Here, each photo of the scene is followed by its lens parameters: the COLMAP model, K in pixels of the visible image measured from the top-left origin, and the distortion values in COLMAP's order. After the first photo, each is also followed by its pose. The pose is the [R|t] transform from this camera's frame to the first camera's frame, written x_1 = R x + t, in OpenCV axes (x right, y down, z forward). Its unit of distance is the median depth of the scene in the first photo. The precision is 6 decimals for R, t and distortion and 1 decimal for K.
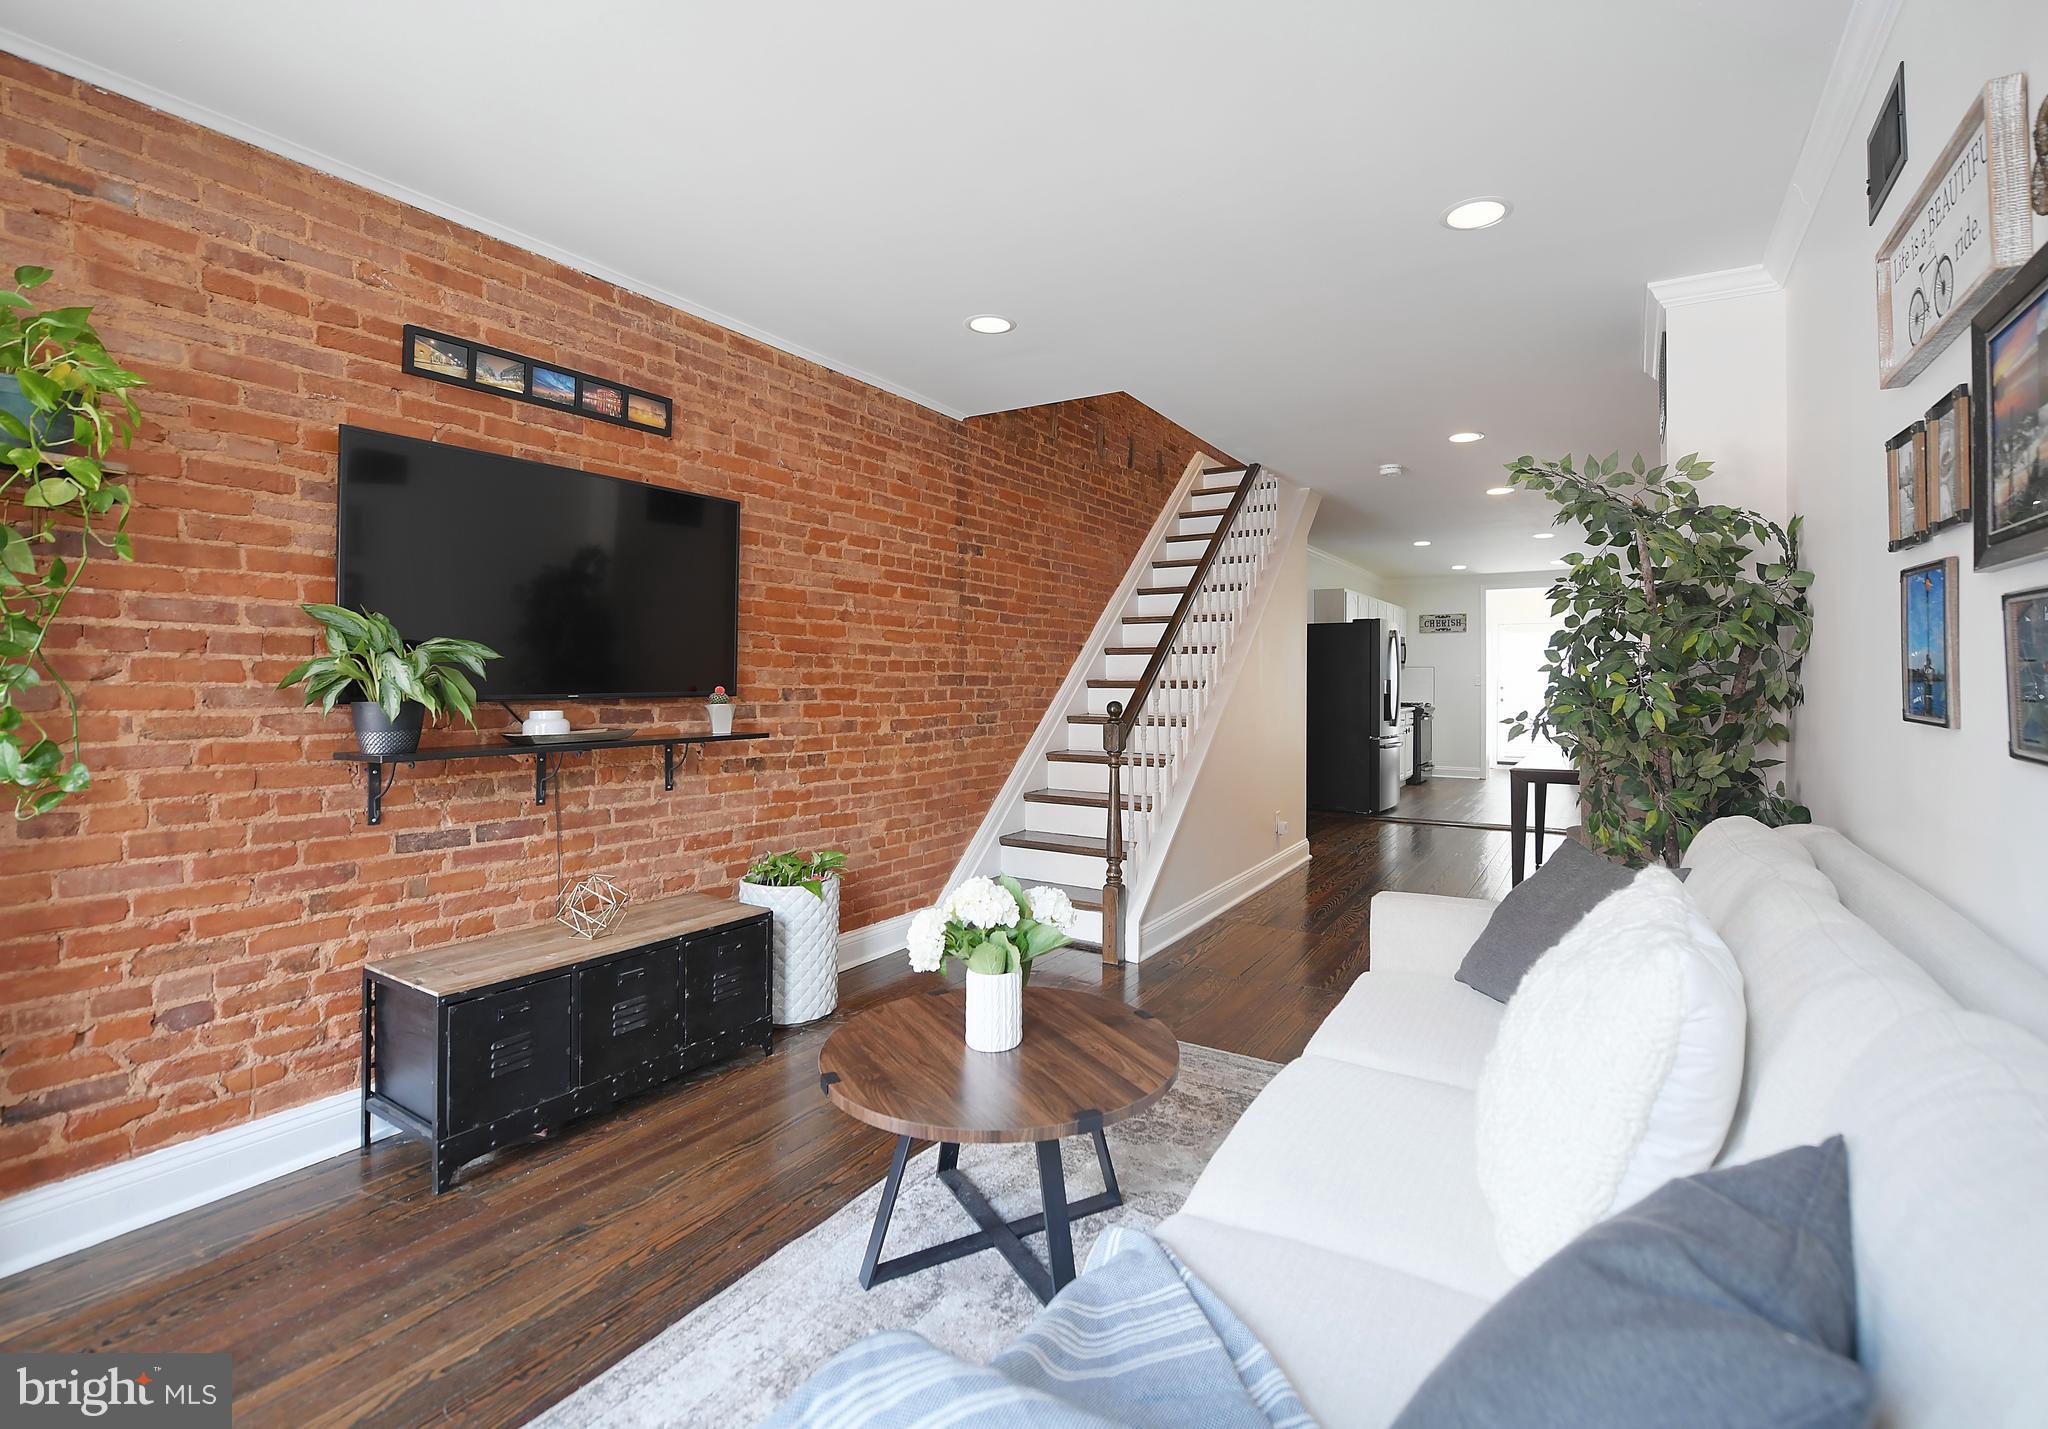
lens RADIAL K [[917.3, 0, 1058.2], [0, 917.3, 683.9], [0, 0, 1]] dist [-0.012837, 0.000232]
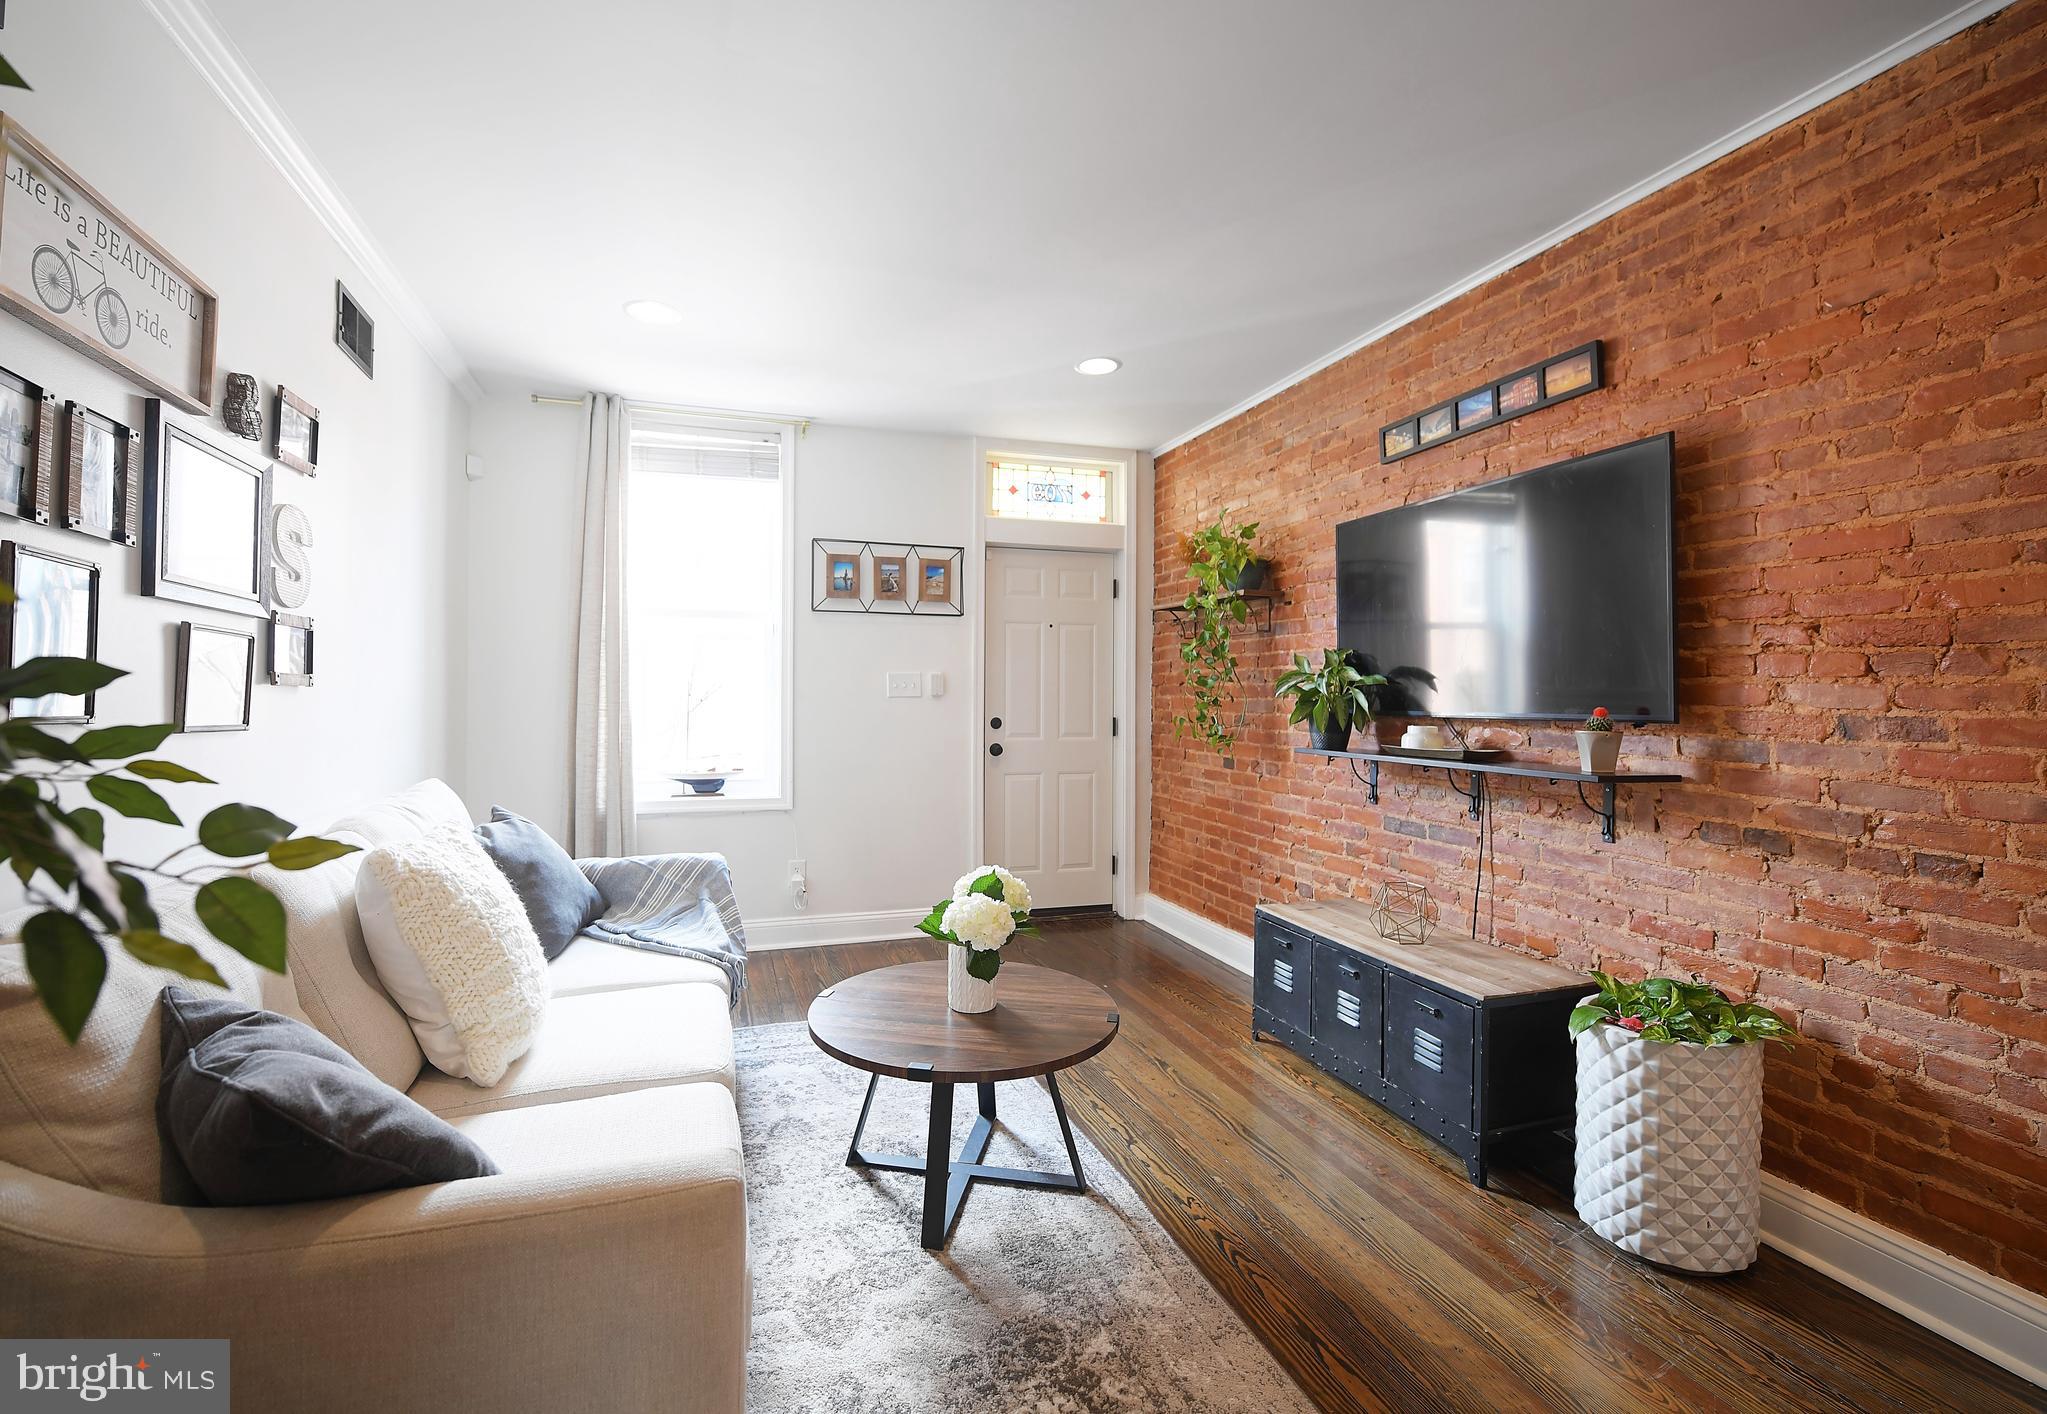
lens RADIAL K [[916.9, 0, 1009.5], [0, 916.9, 695.6], [0, 0, 1]] dist [-0.012837, 0.000232]
pose [[-0.654392, -0.011192, -0.756073, 0.621106], [-0.016617, 0.999862, -0.000419, 0.001899], [0.755973, 0.012290, -0.654487, 1.430533]]
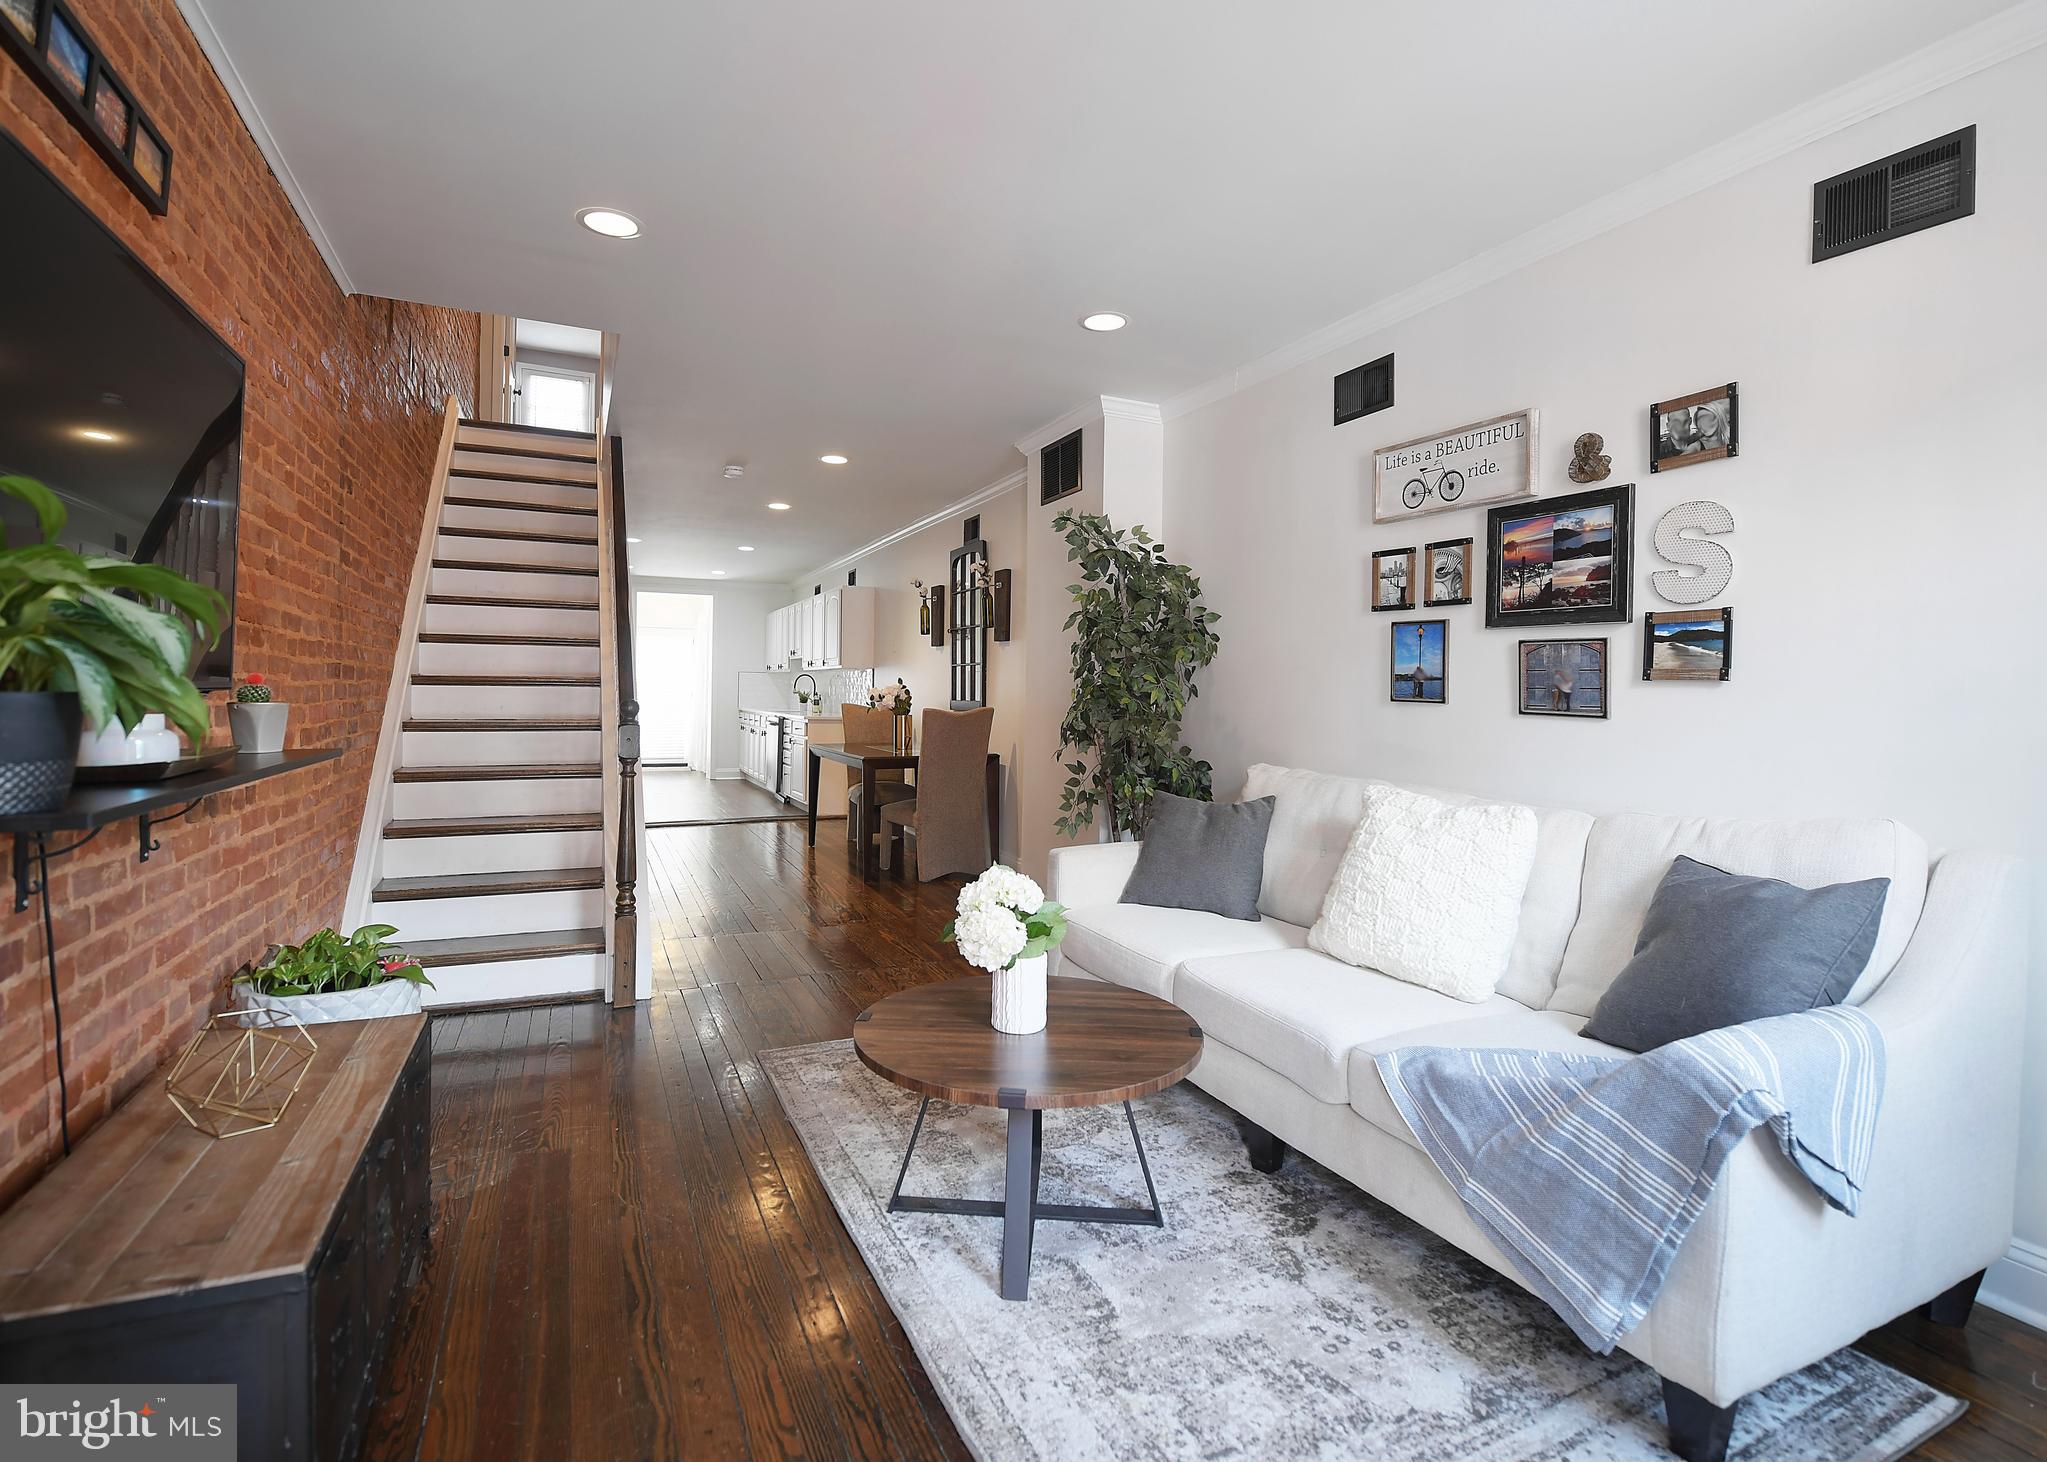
lens RADIAL K [[954.3, 0, 1014.4], [0, 954.3, 716.3], [0, 0, 1]] dist [-0.014433, -0.000027]
pose [[0.568878, -0.016522, 0.822256, -0.750196], [-0.006135, 0.999685, 0.024332, 0.017812], [-0.822399, -0.018886, 0.568598, 0.329418]]
